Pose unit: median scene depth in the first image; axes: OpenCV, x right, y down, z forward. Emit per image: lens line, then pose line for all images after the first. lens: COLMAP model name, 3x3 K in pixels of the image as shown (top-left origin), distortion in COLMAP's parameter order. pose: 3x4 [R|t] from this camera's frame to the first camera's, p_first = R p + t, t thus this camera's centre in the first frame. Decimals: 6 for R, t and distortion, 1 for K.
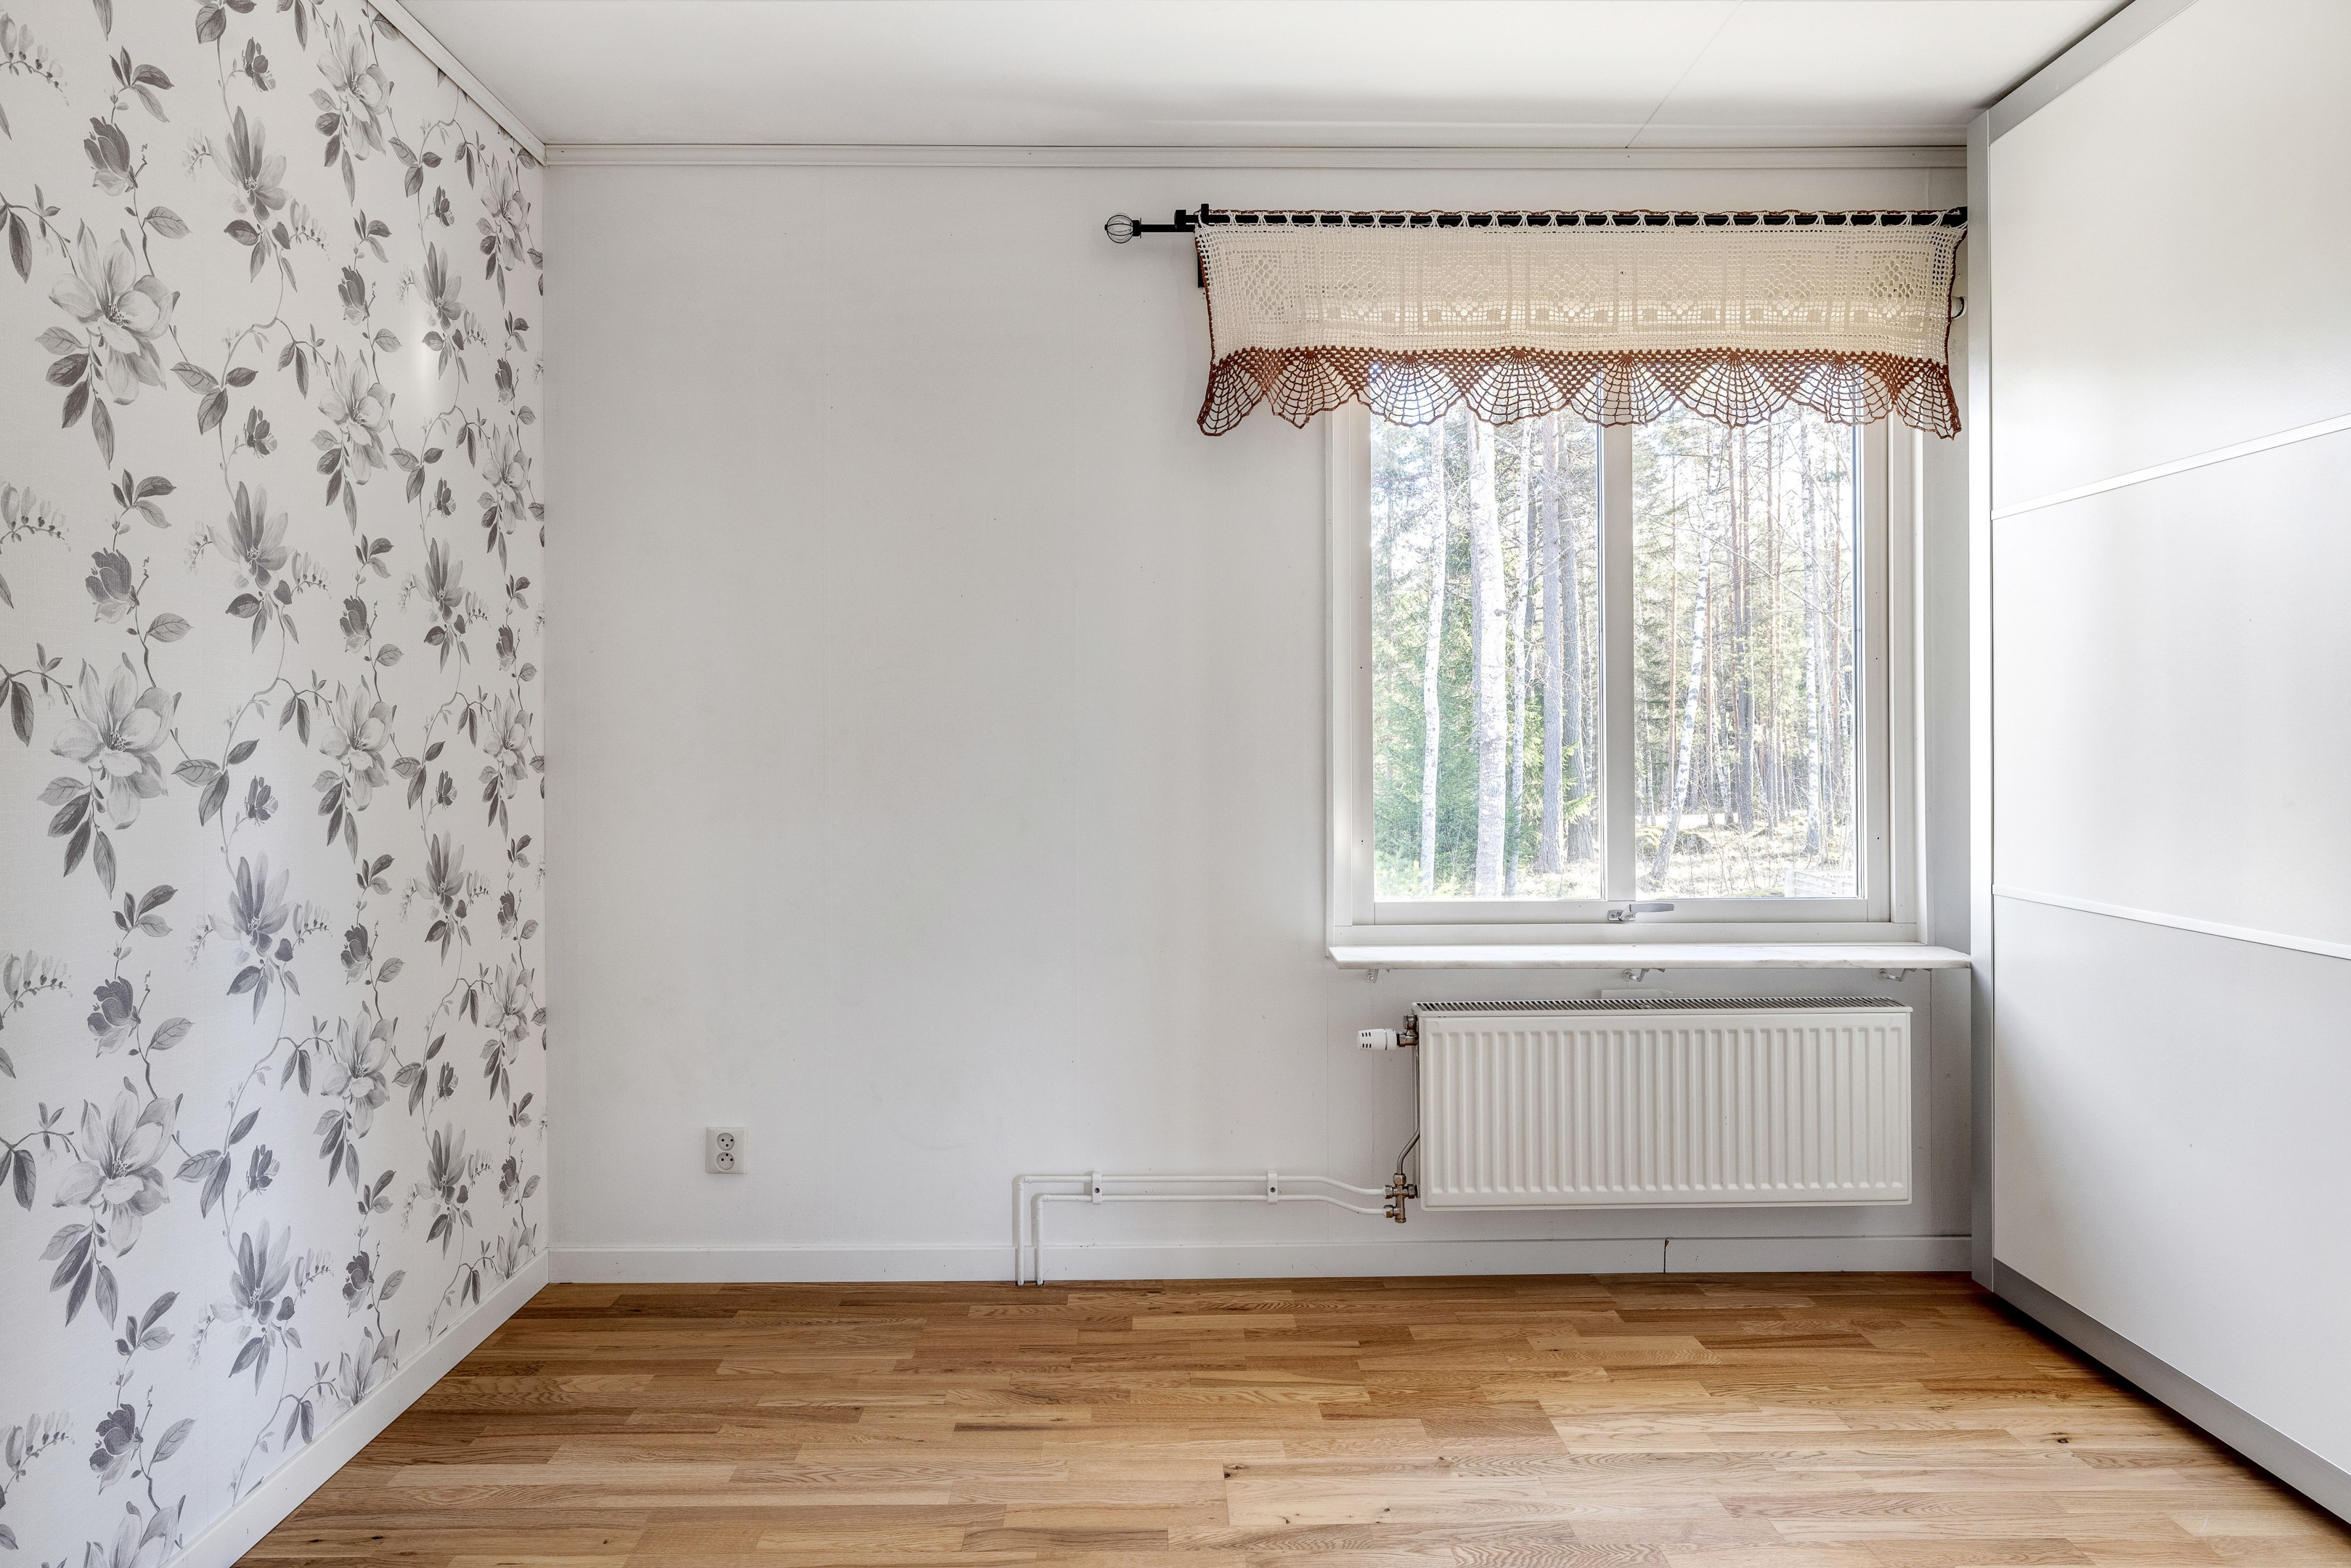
lens RADIAL K [[1408.8, 0, 1246.4], [0, 1408.8, 739.2], [0, 0, 1]] dist [-0.004810, 0.003813]
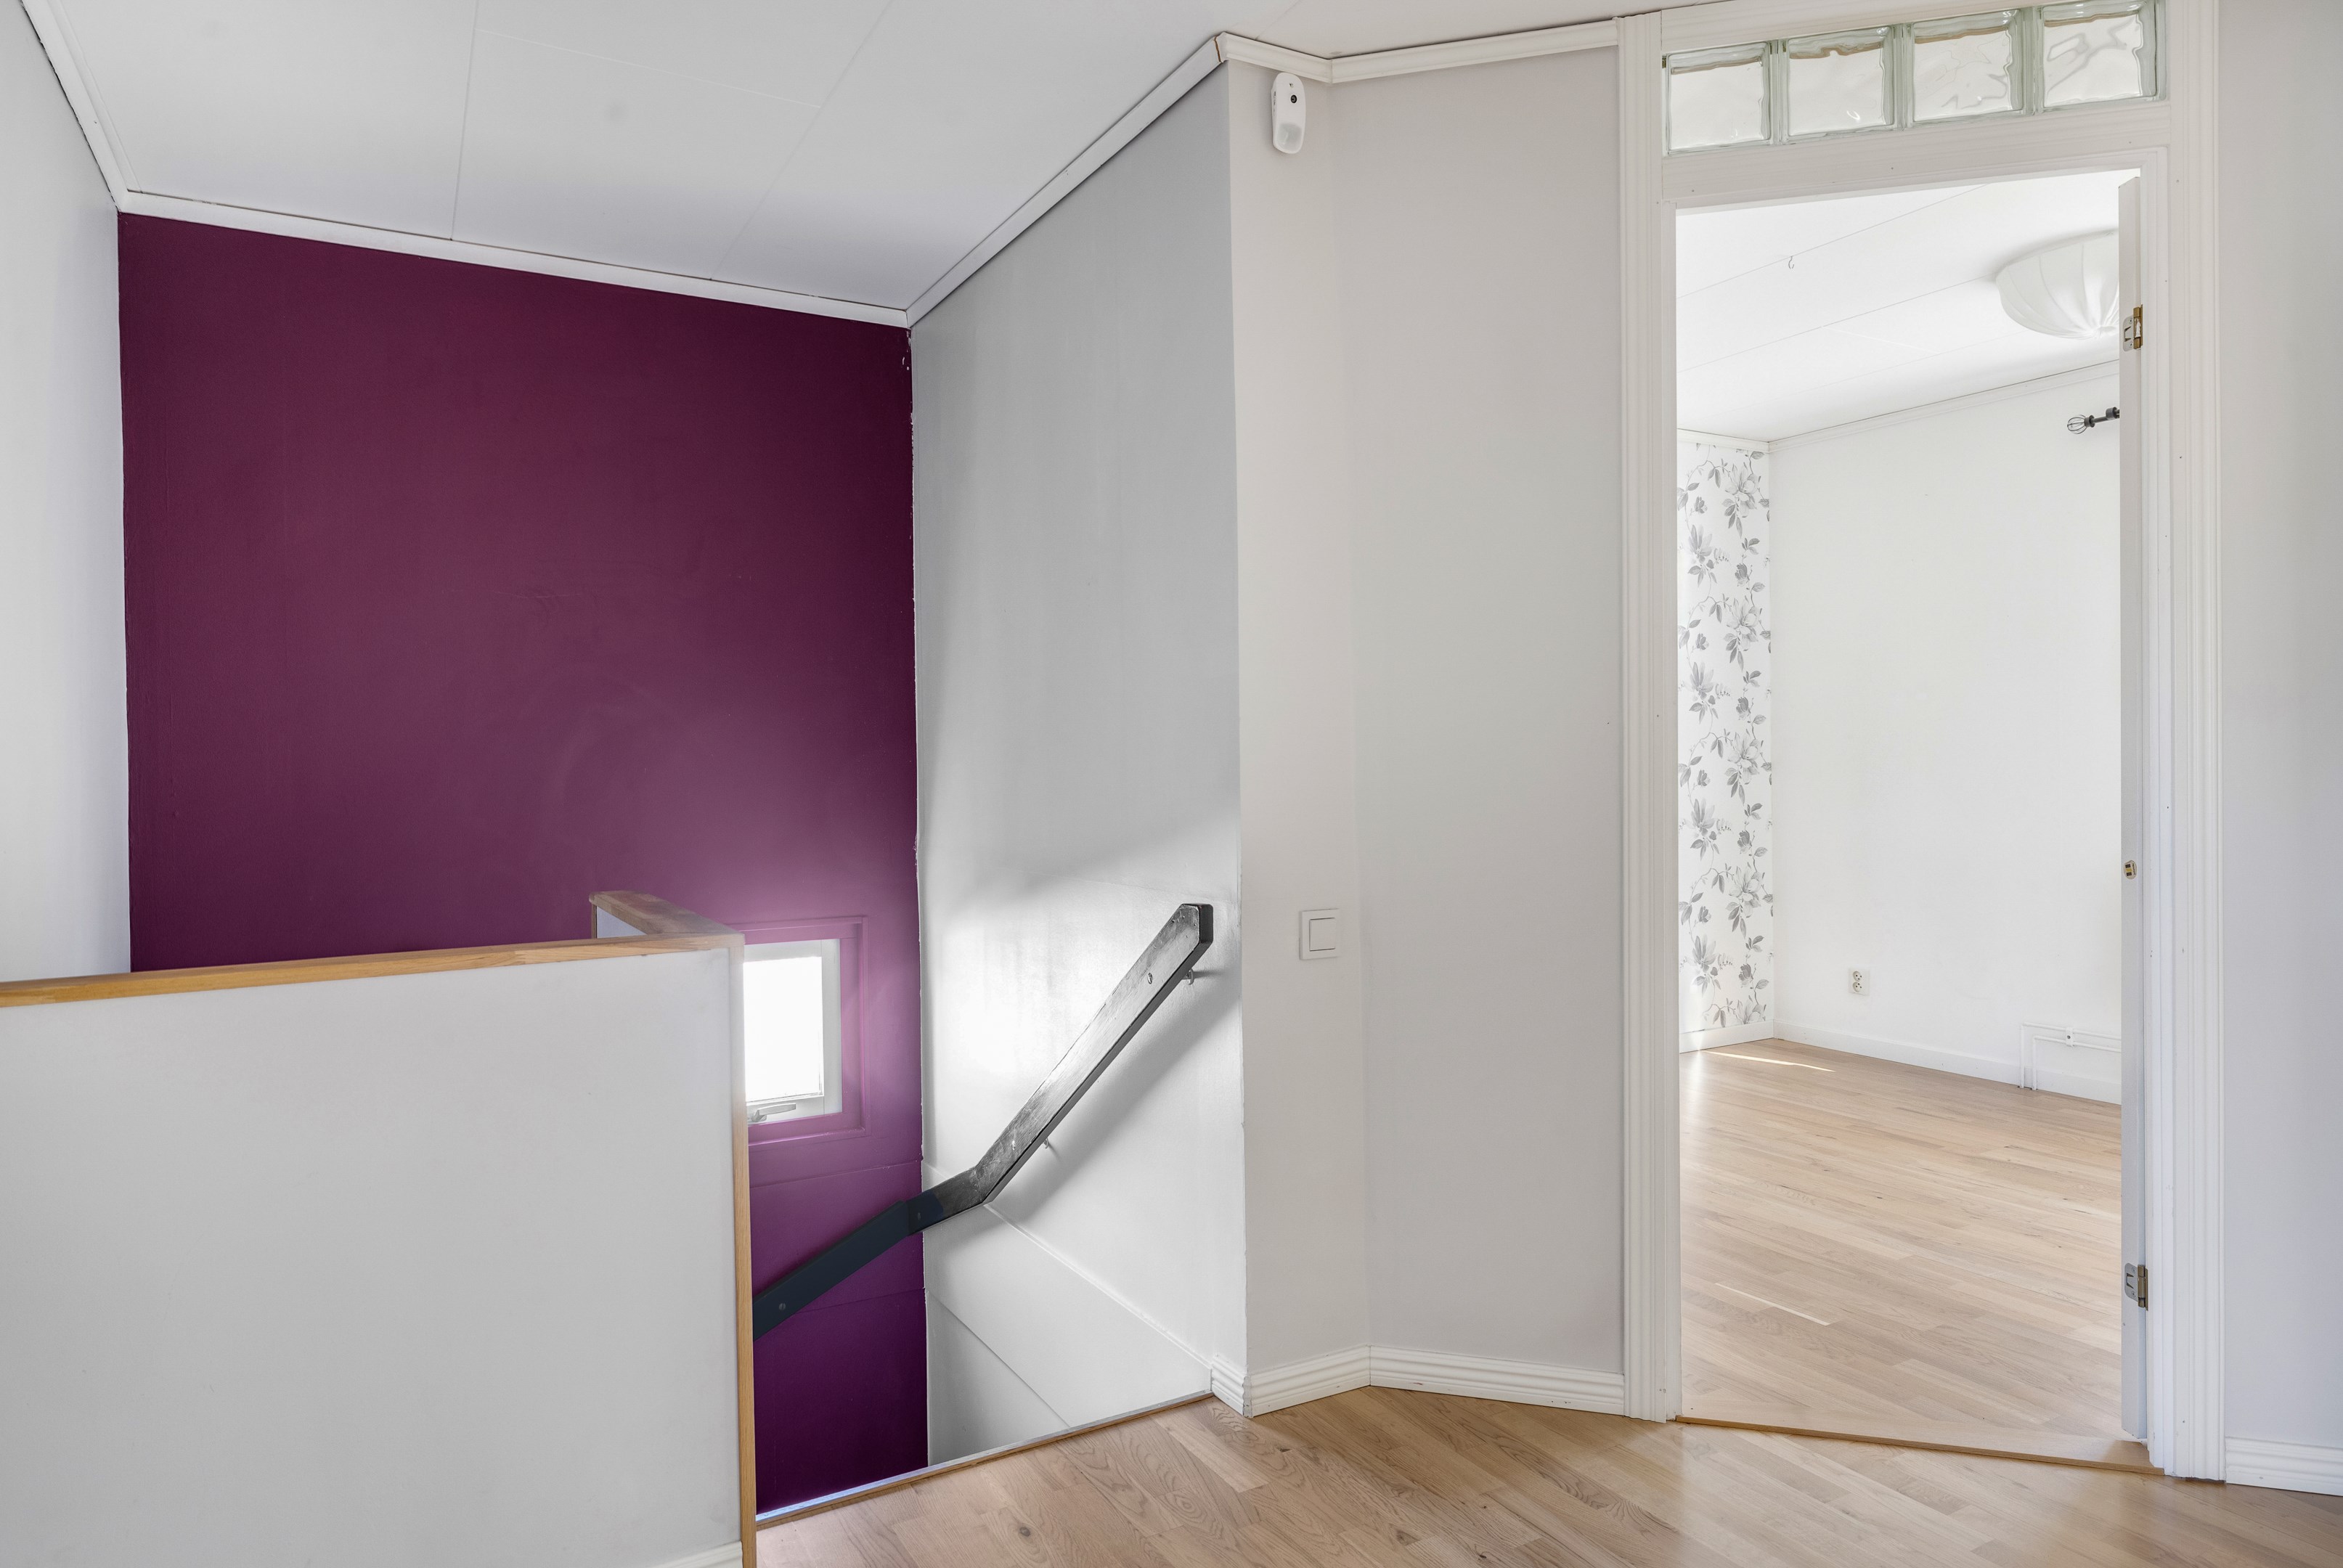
lens RADIAL K [[1404.0, 0, 1224.1], [0, 1404.0, 767.4], [0, 0, 1]] dist [-0.004810, 0.003813]
pose [[0.501123, 0.002100, -0.865374, 0.837209], [0.012658, 0.999872, 0.009756, -0.010319], [0.865284, -0.015843, 0.501032, -0.642552]]
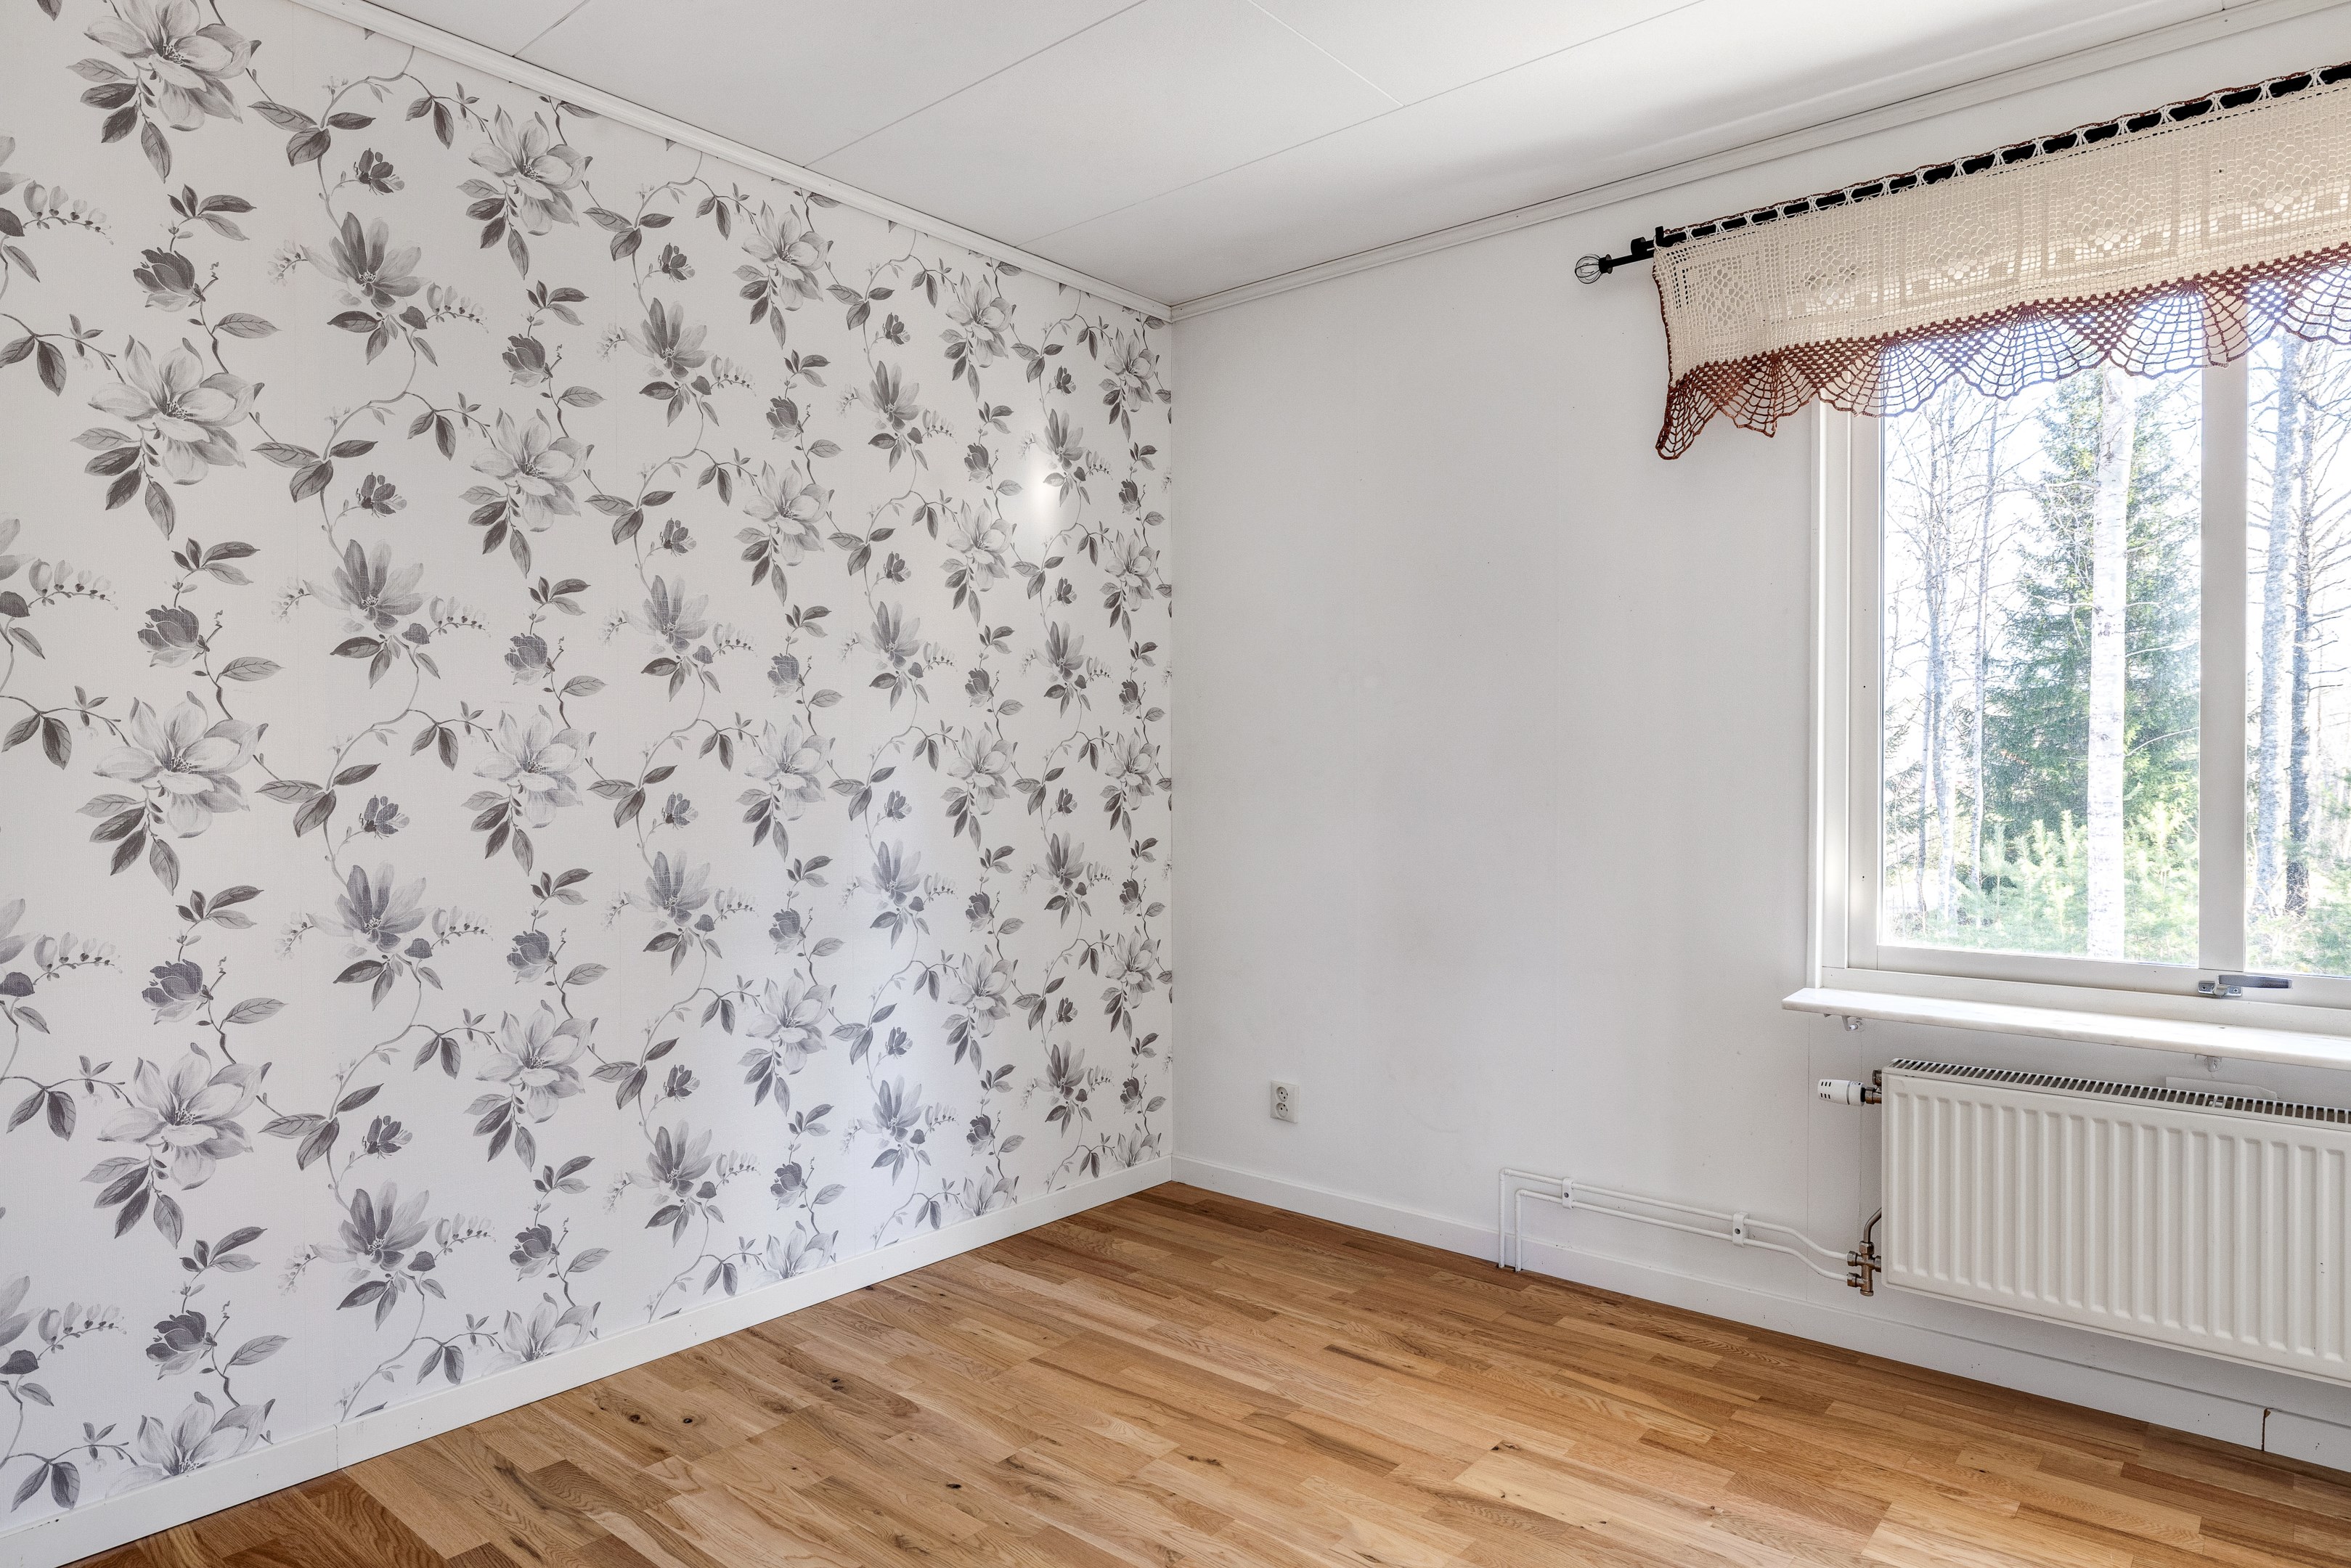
lens RADIAL K [[1408.8, 0, 1184.7], [0, 1408.8, 784.7], [0, 0, 1]] dist [-0.004810, 0.003813]
pose [[0.752273, 0.009396, -0.658784, 0.398907], [0.001338, 0.999874, 0.015789, -0.002788], [0.658850, -0.012759, 0.752166, 0.028852]]
